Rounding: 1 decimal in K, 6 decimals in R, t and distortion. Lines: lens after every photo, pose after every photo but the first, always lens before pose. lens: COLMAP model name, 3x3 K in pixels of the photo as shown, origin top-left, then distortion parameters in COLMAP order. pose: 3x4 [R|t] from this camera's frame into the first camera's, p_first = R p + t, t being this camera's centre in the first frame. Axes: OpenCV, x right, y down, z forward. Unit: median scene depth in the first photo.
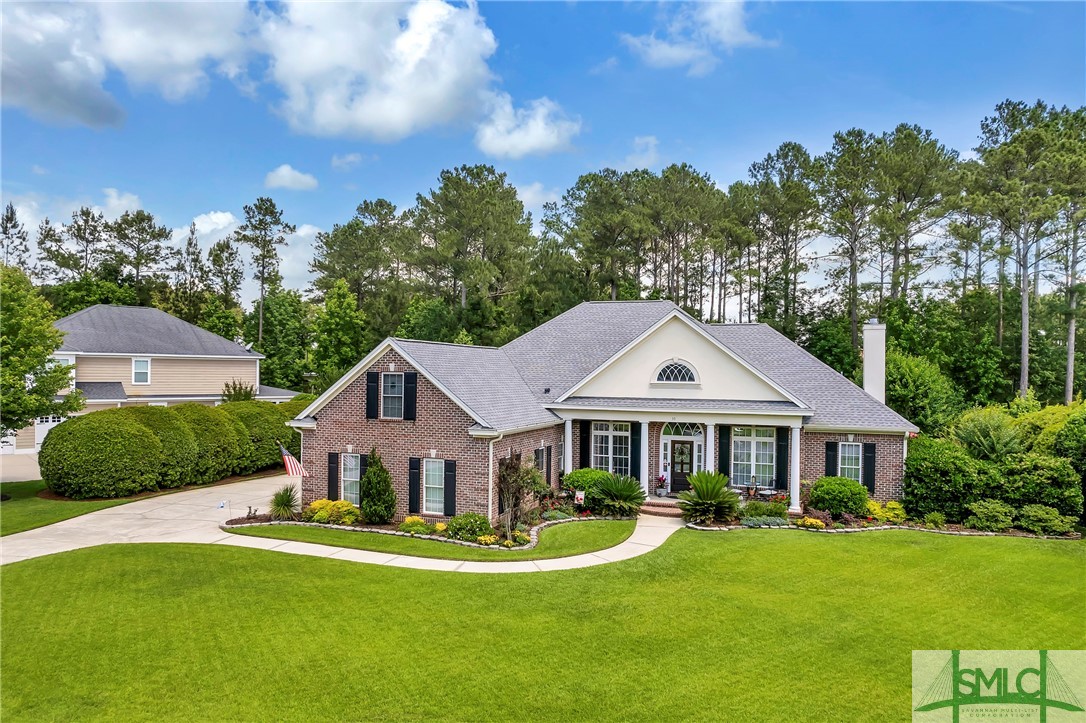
lens RADIAL K [[760.6, 0, 538.1], [0, 760.6, 330.6], [0, 0, 1]] dist [-0.059520, 0.053466]
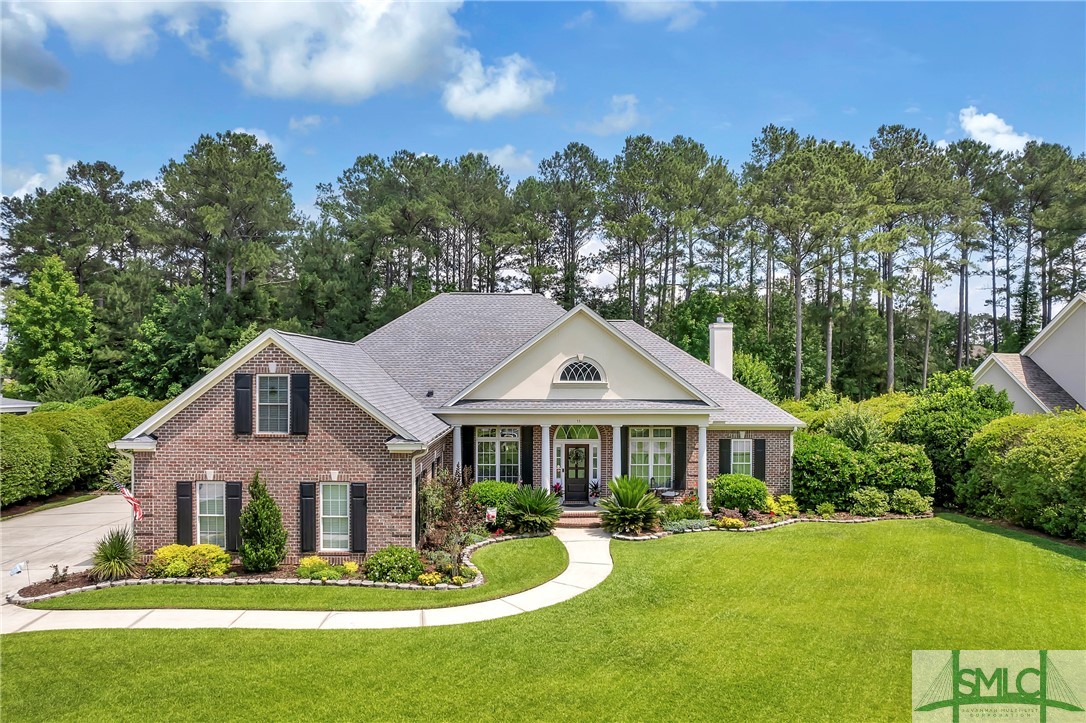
lens RADIAL K [[760.6, 0, 538.1], [0, 760.6, 330.6], [0, 0, 1]] dist [-0.059520, 0.053466]
pose [[0.920860, 0.012663, 0.389688, -0.242636], [-0.014056, 0.999901, 0.000723, 0.006010], [-0.389640, -0.006143, 0.920947, 0.177853]]
